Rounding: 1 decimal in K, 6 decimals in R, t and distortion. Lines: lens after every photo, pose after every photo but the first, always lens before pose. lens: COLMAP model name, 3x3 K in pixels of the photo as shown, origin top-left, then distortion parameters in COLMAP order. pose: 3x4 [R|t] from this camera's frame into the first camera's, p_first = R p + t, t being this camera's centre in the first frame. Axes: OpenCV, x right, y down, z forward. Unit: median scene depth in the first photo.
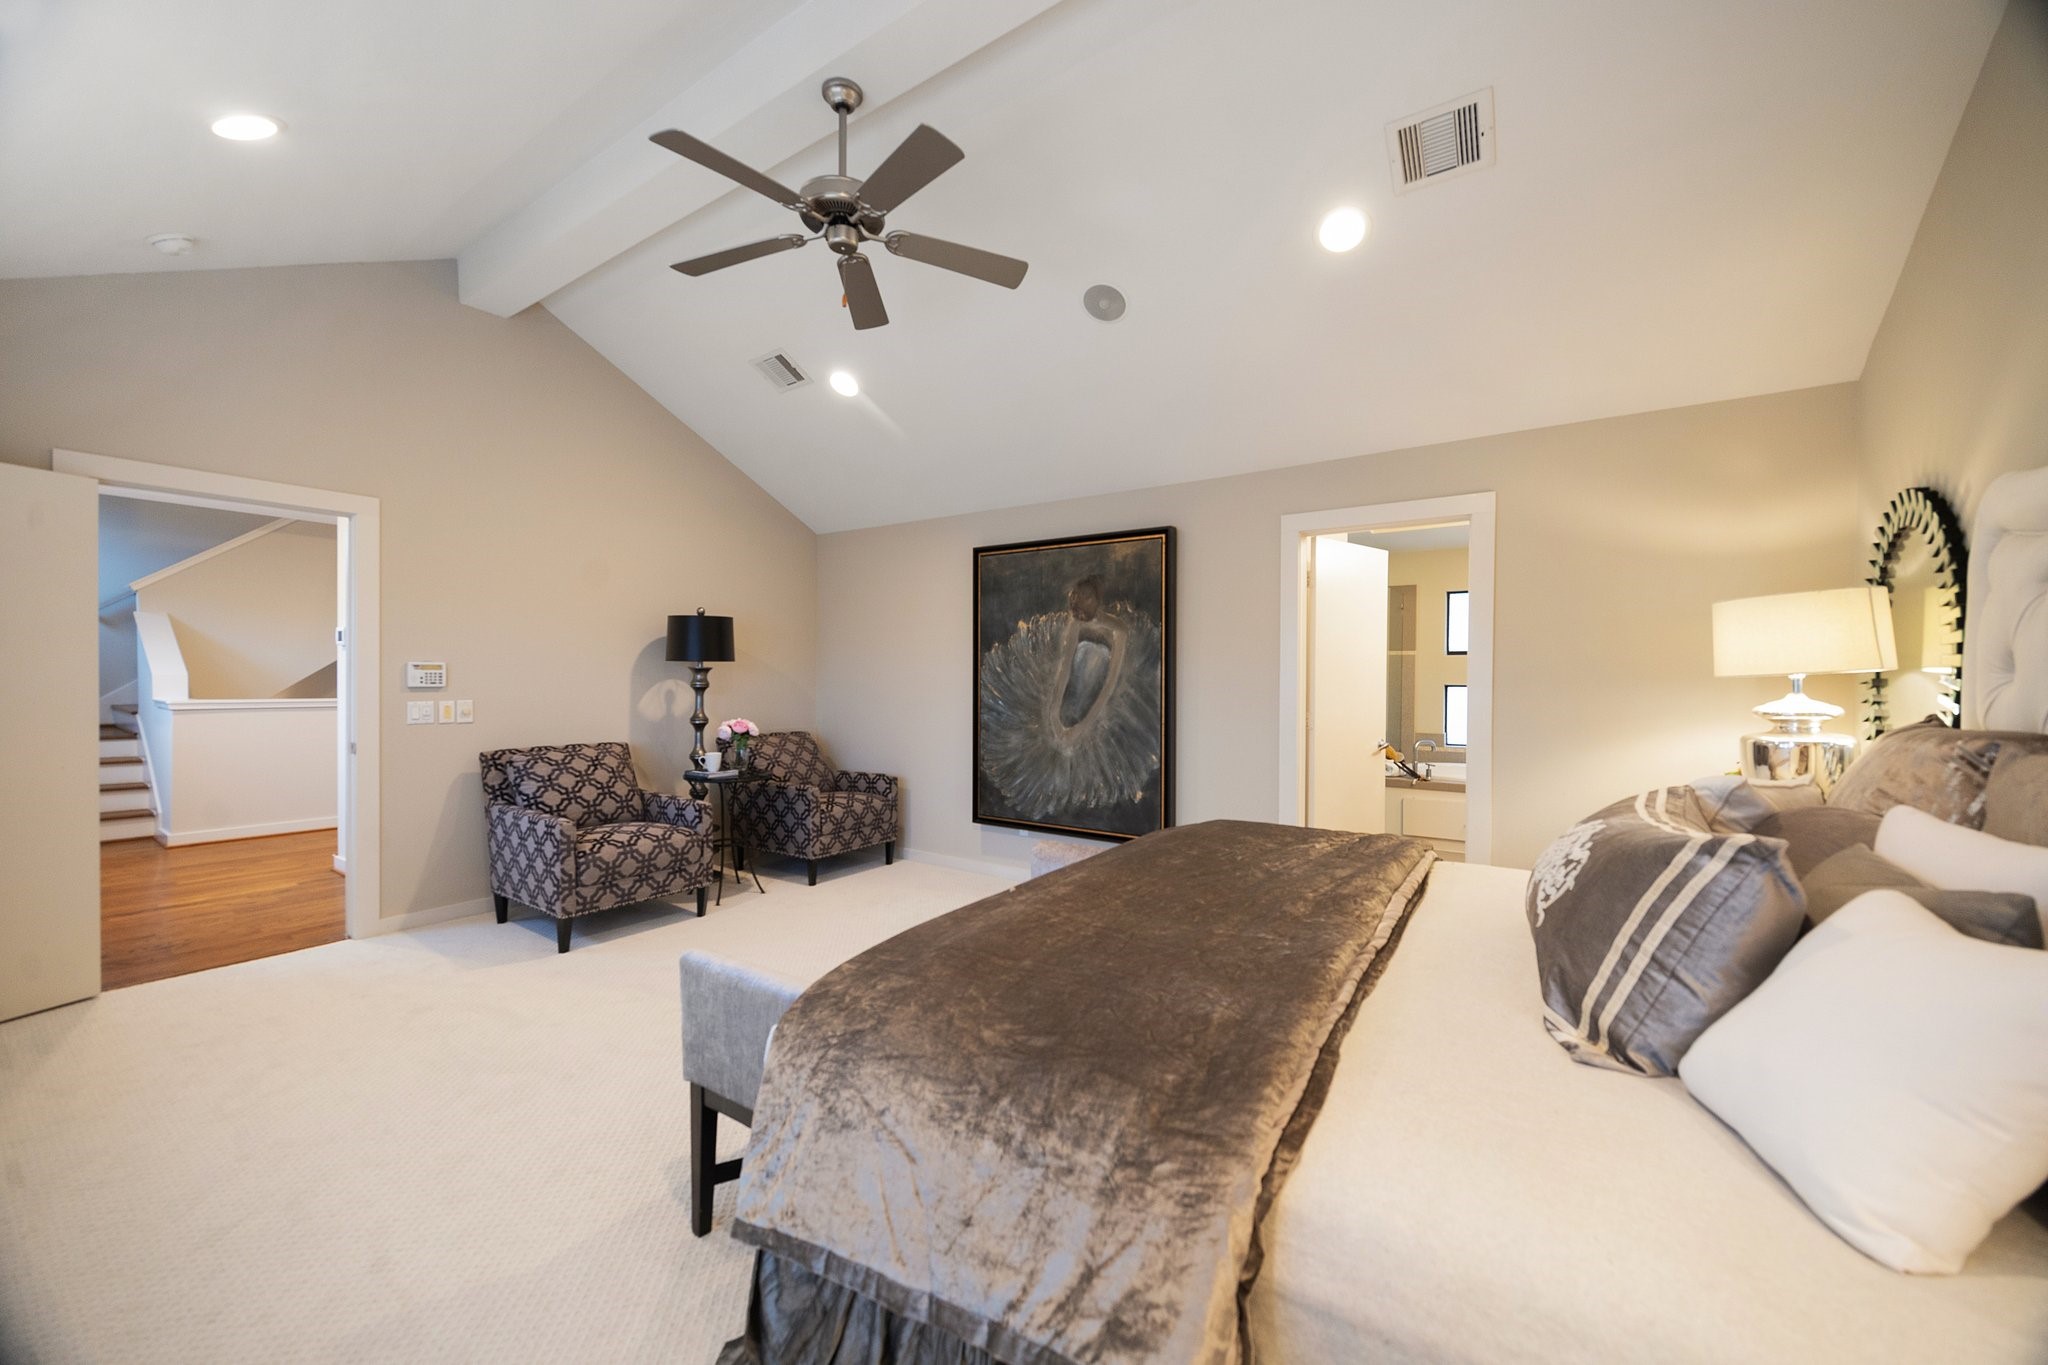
lens RADIAL K [[785.1, 0, 1020.9], [0, 785.1, 684.5], [0, 0, 1]] dist [0.001923, -0.000078]
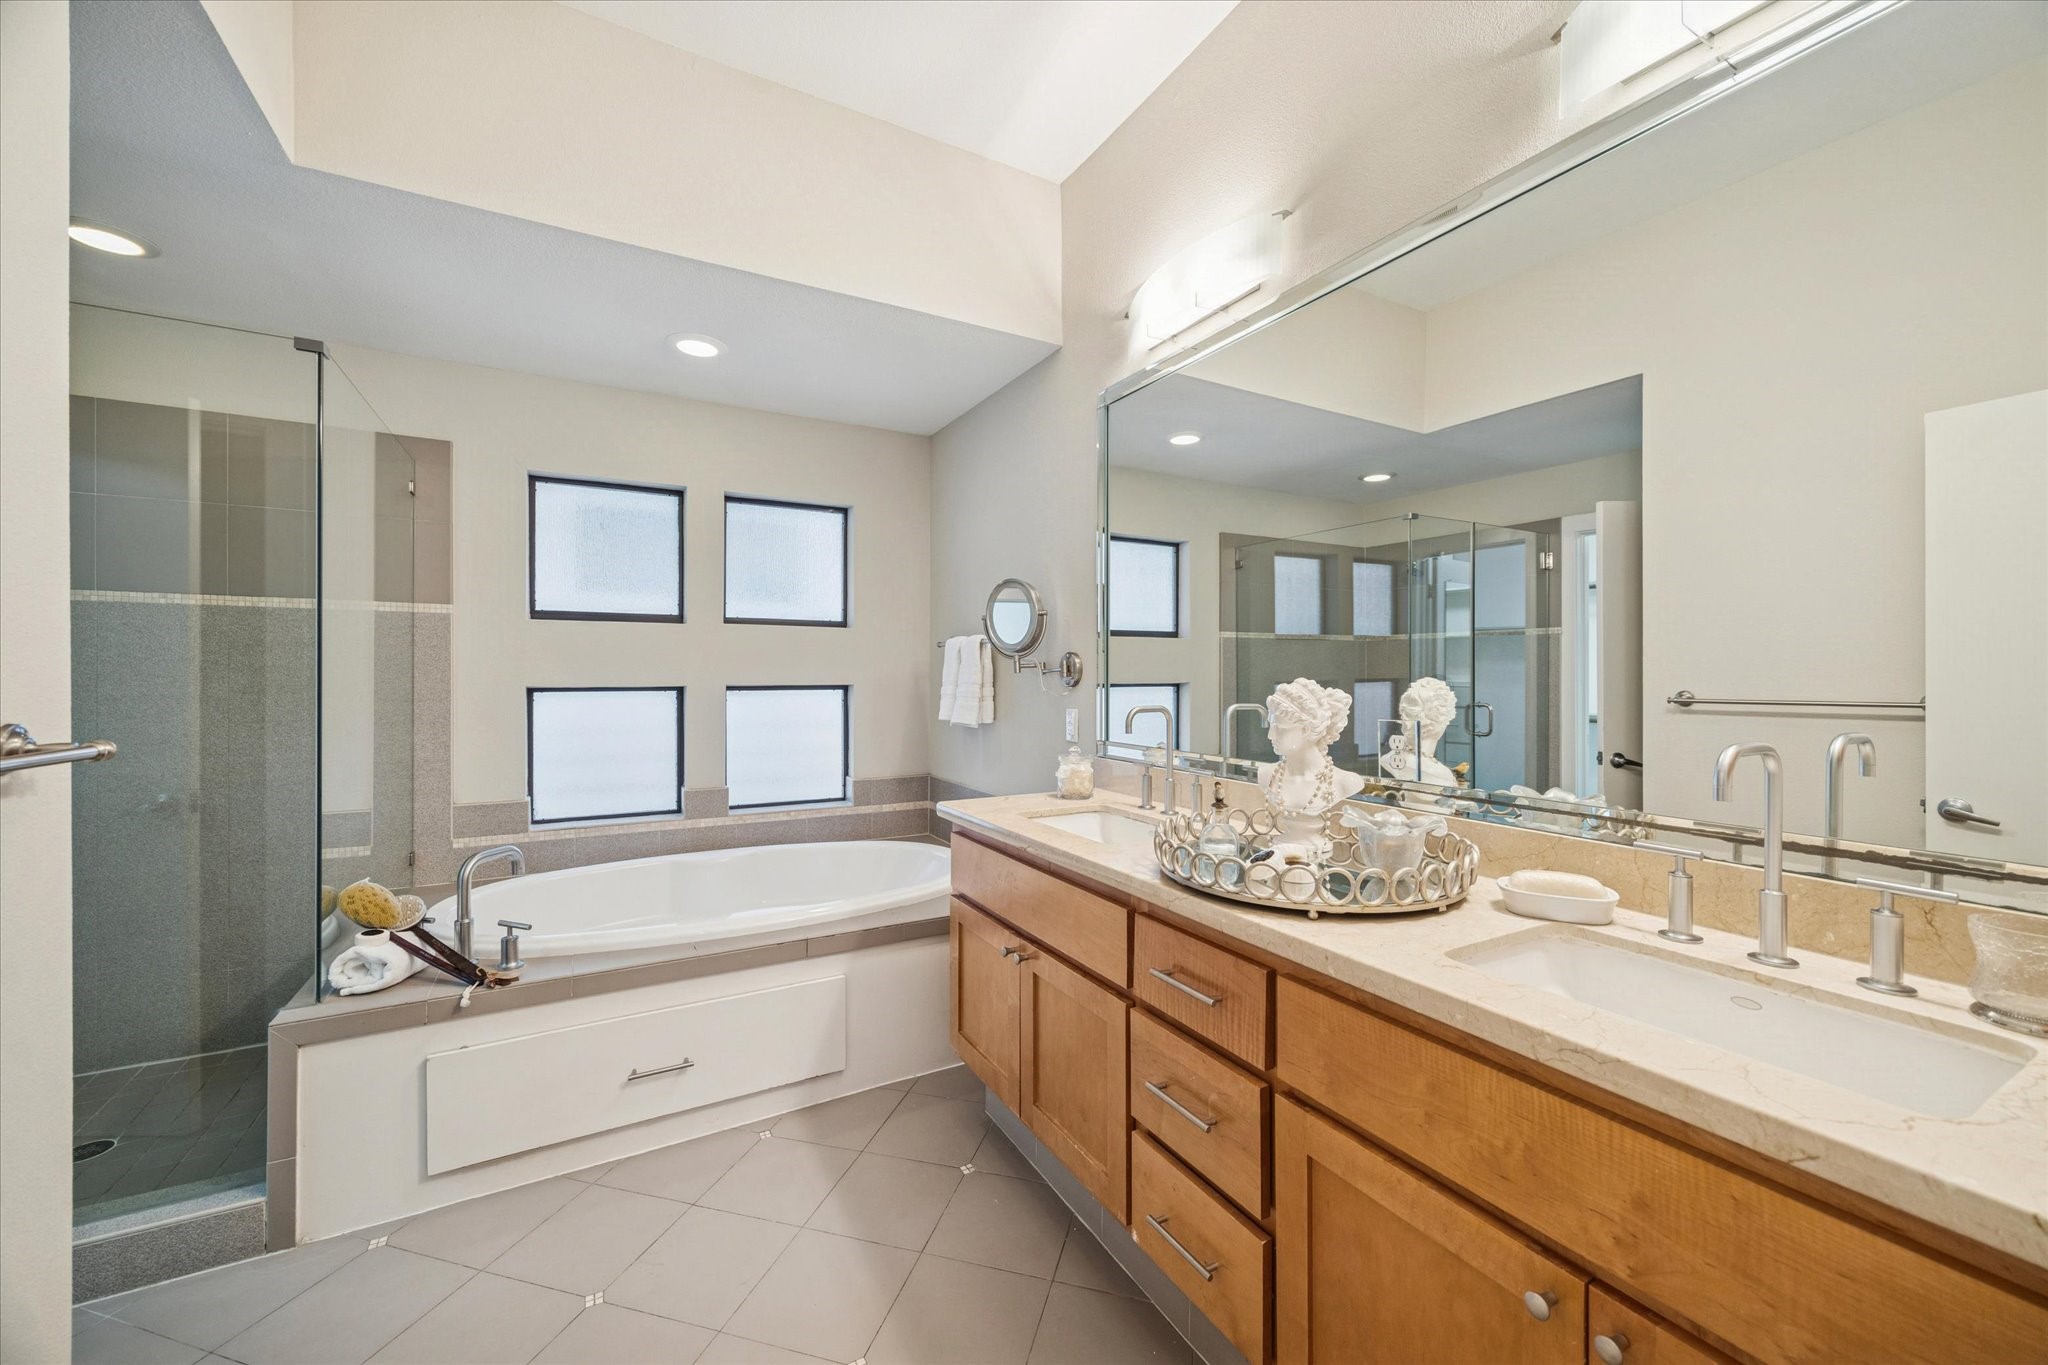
lens RADIAL K [[785.1, 0, 1020.9], [0, 785.1, 684.5], [0, 0, 1]] dist [0.001923, -0.000078]
pose [[0.441560, -0.006709, 0.897207, 0.313752], [0.007356, 0.999966, 0.003857, 0.002220], [-0.897202, 0.004896, 0.441594, 0.651226]]
